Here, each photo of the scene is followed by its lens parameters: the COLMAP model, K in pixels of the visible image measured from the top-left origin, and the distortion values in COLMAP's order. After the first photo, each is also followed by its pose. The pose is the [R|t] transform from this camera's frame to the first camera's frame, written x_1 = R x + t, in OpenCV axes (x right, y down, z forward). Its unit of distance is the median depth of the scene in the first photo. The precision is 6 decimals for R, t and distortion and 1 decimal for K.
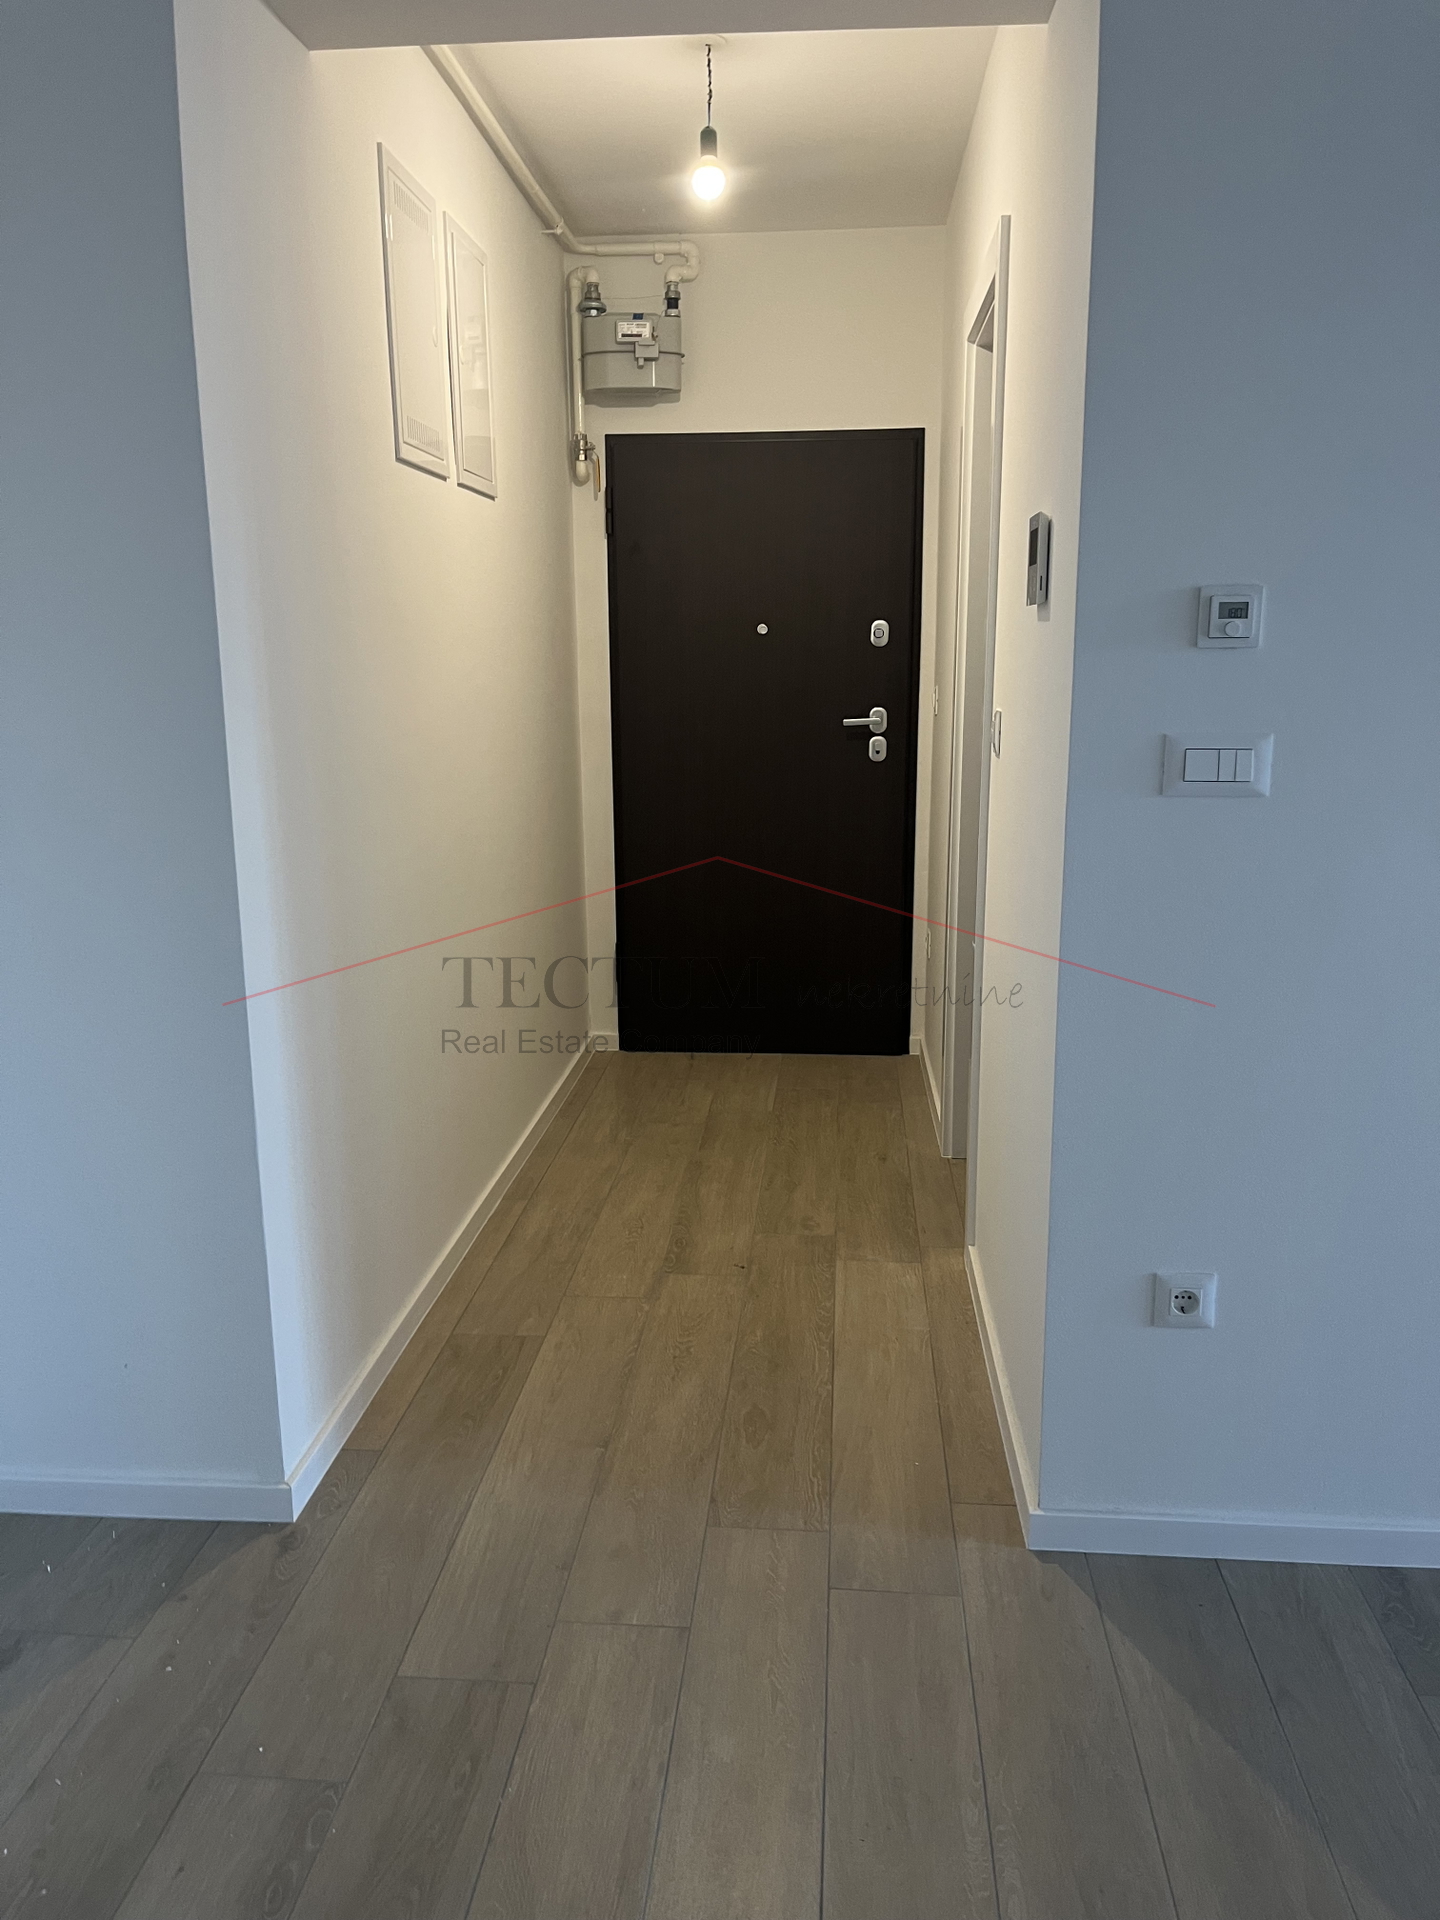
lens RADIAL K [[1448.6, 0, 720.0], [0, 1448.6, 960.0], [0, 0, 1]] dist [0.084800, -0.115057]
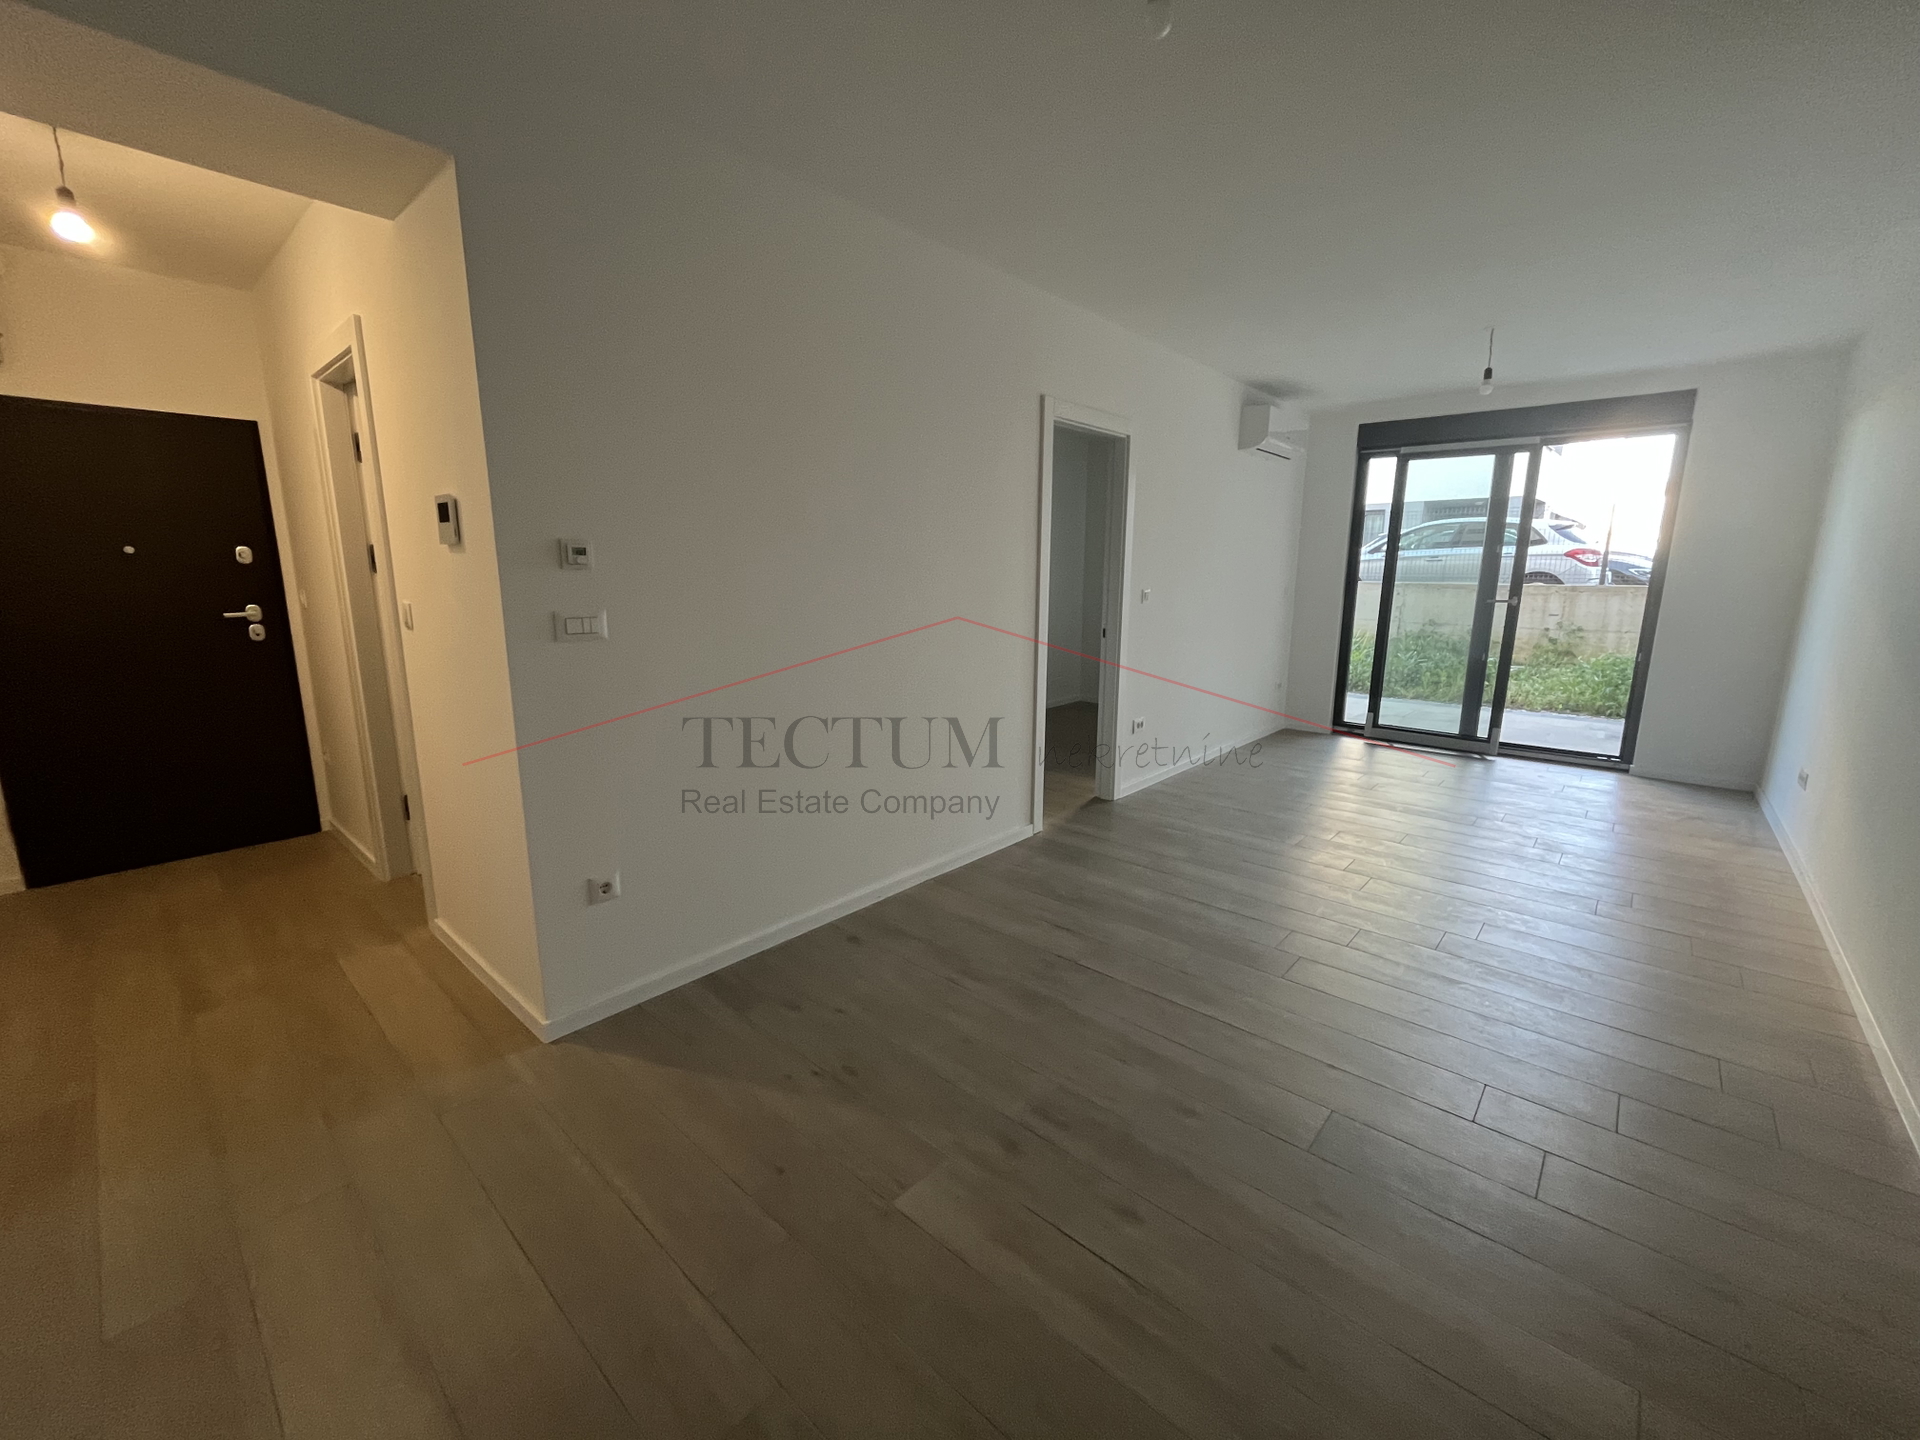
lens RADIAL K [[775.4, 0, 960.0], [0, 775.4, 720.0], [0, 0, 1]] dist [0.000331, 0.000008]
pose [[0.597050, -0.147520, 0.788524, -0.194159], [0.159921, 0.985104, 0.063209, 0.012670], [-0.786102, 0.088363, 0.611748, -0.067807]]
